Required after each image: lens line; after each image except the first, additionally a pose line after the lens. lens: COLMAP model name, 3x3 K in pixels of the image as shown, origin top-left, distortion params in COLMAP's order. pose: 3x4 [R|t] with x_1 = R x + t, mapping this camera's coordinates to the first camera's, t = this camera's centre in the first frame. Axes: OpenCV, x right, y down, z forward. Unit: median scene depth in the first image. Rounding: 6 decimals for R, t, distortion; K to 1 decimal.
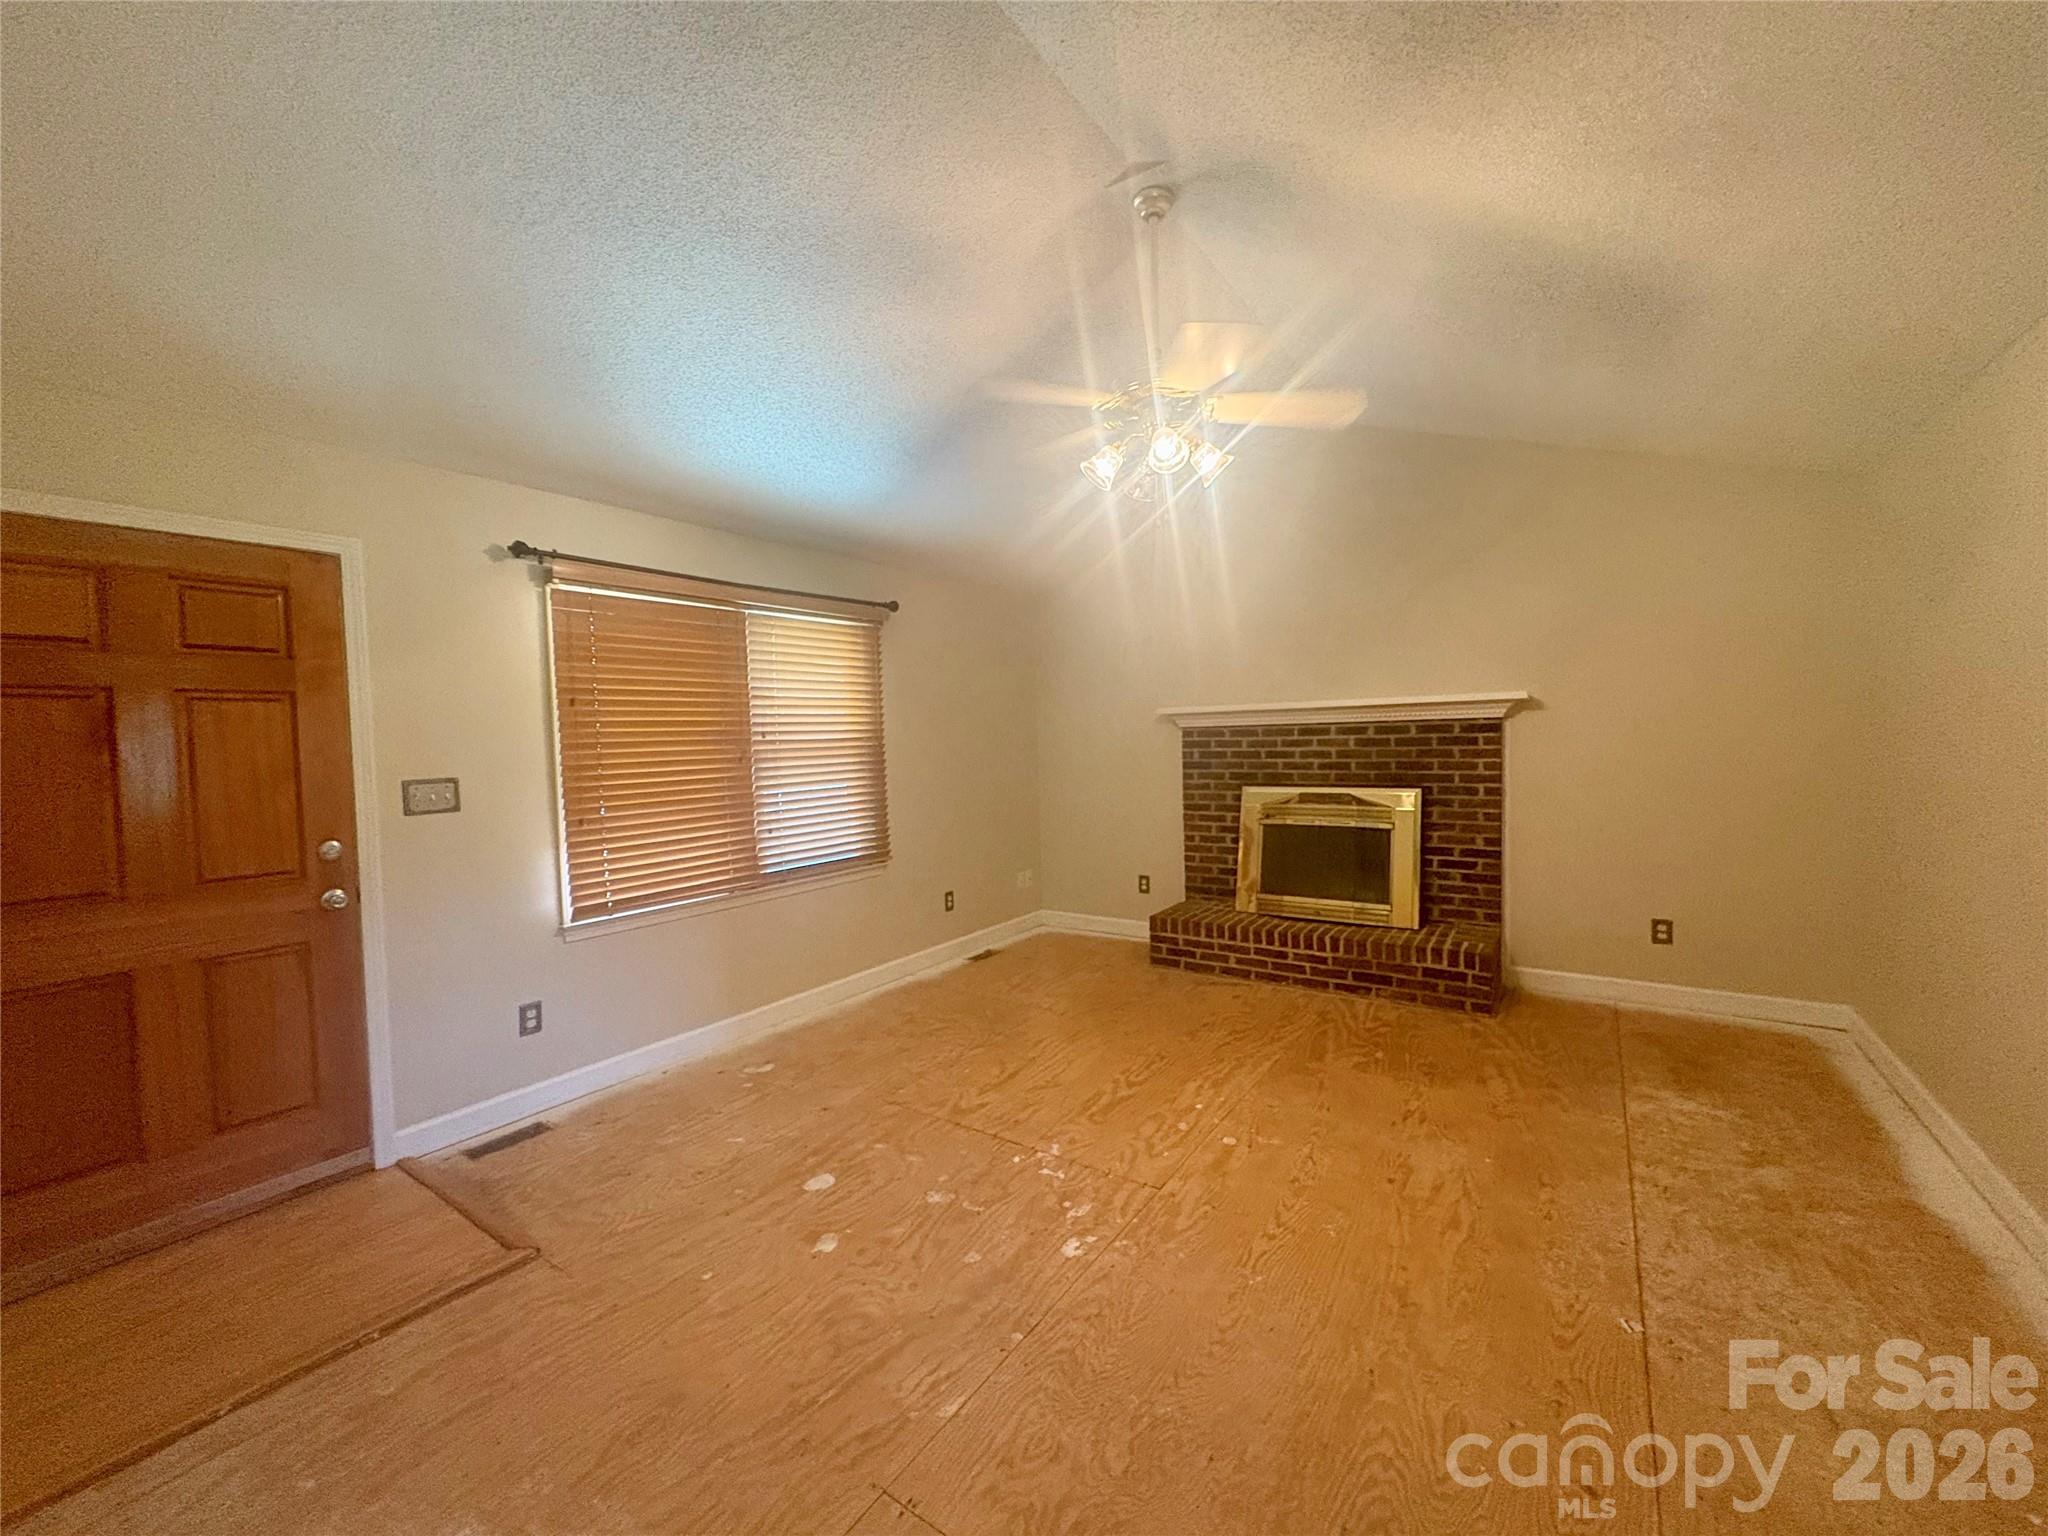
lens RADIAL K [[814.7, 0, 1029.0], [0, 814.7, 769.0], [0, 0, 1]] dist [0.002124, 0.000380]
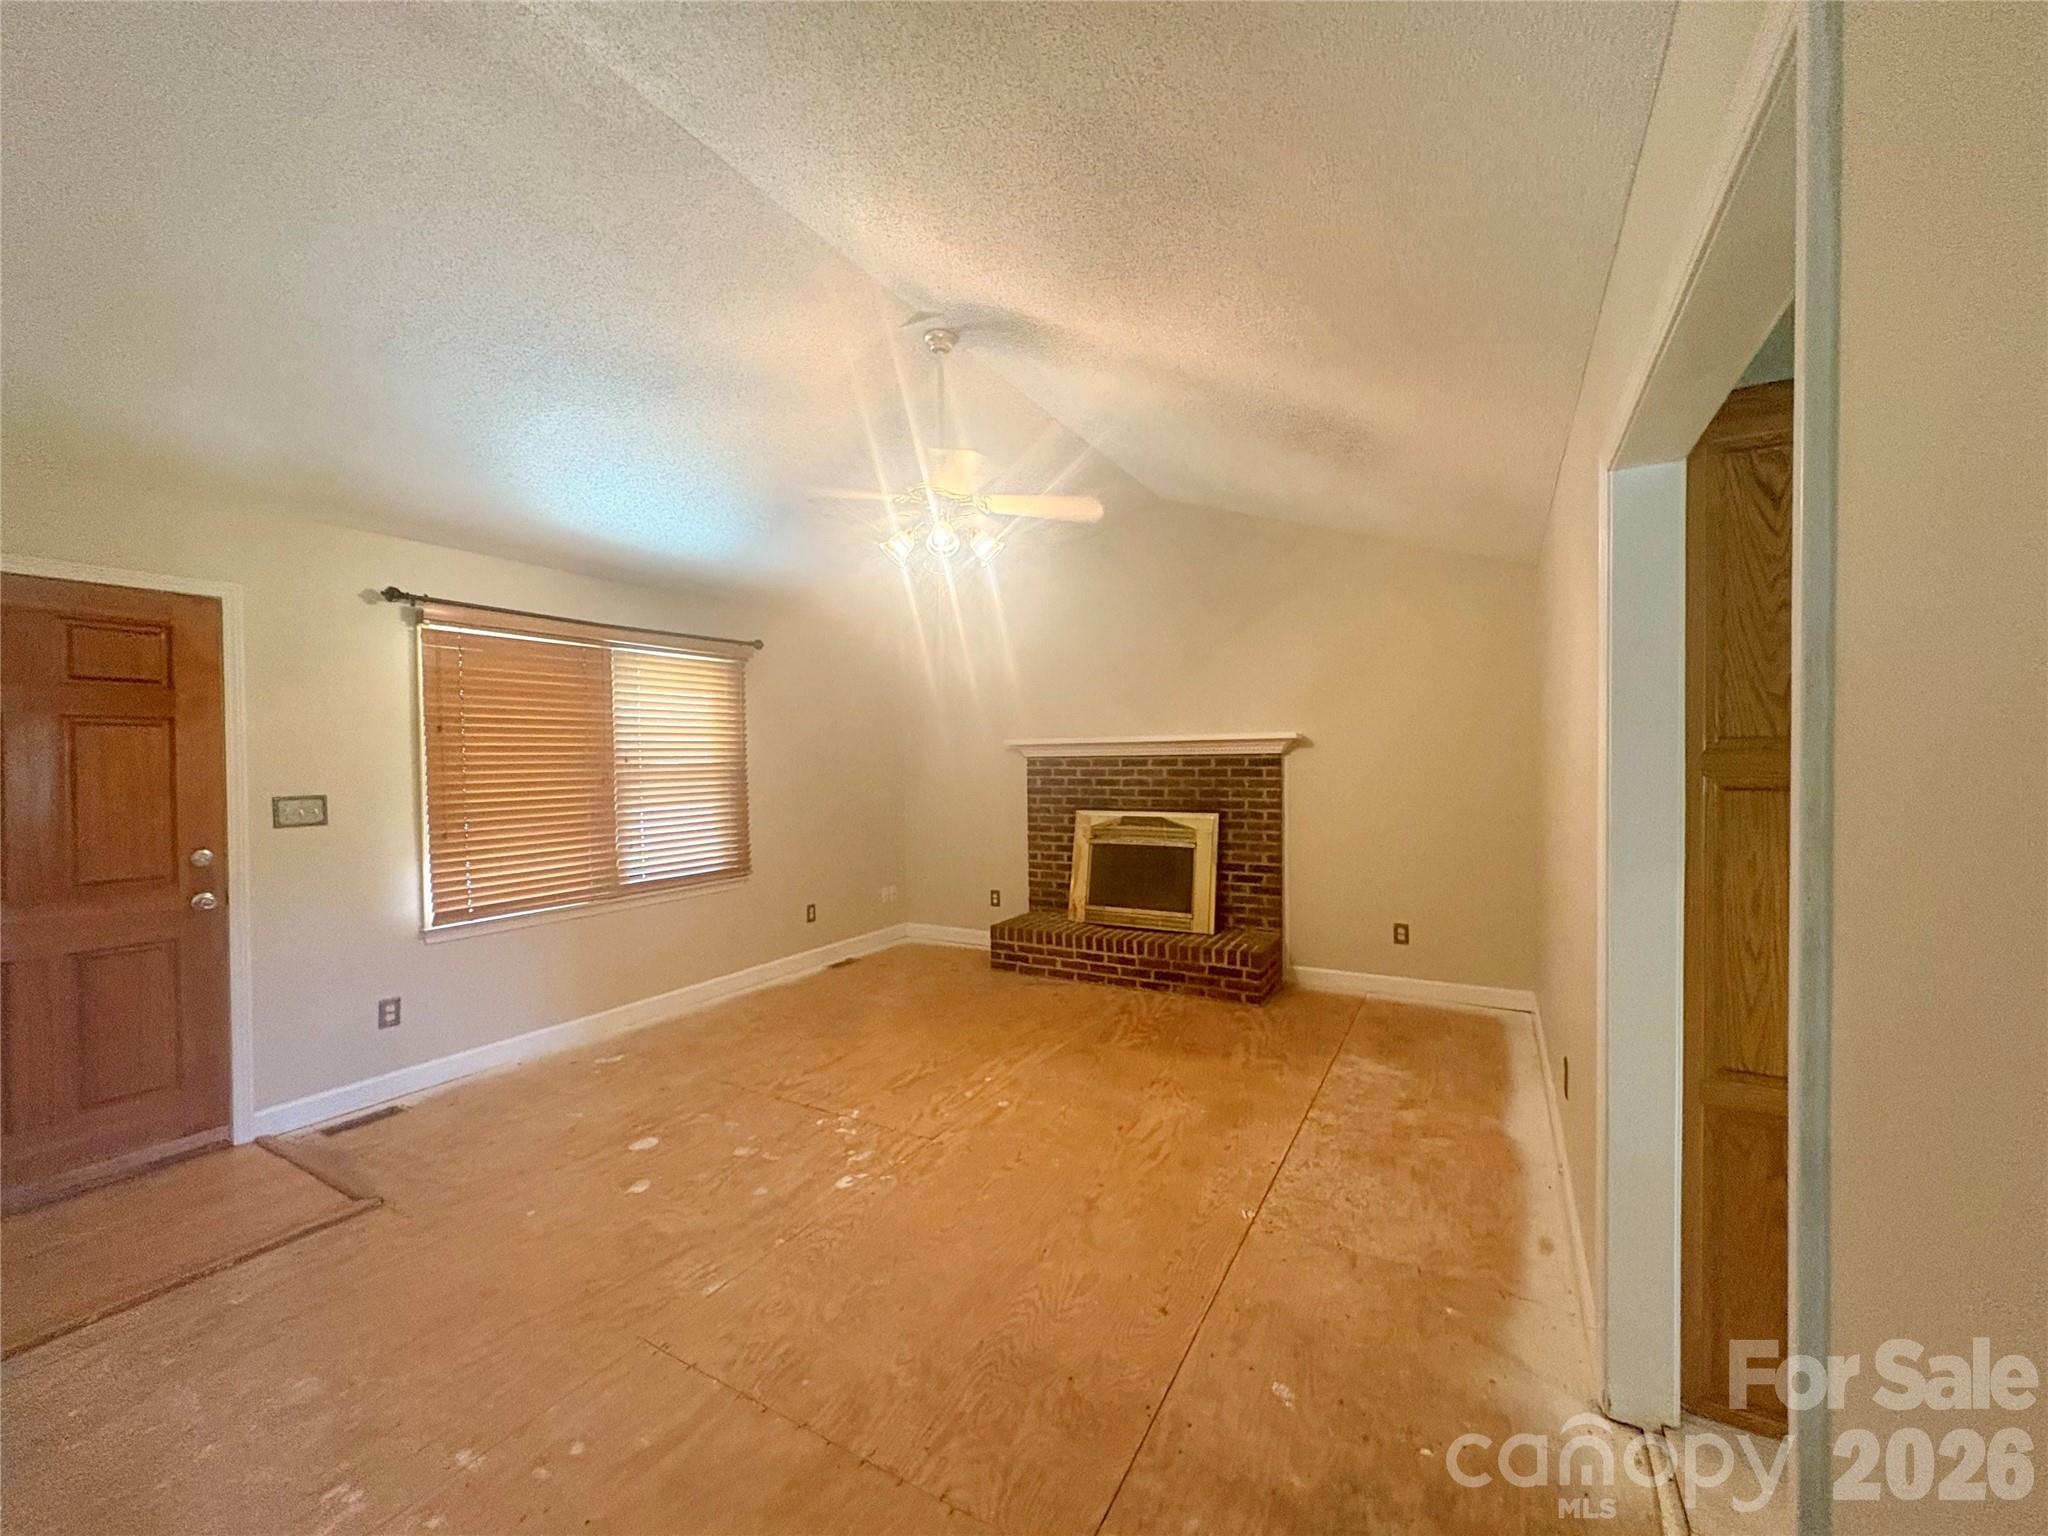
lens RADIAL K [[814.7, 0, 1028.3], [0, 814.7, 769.7], [0, 0, 1]] dist [0.002124, 0.000380]
pose [[0.995999, 0.013365, 0.088357, 0.147612], [-0.010806, 0.999510, -0.029367, -0.001610], [-0.088706, 0.028295, 0.995656, -0.187205]]
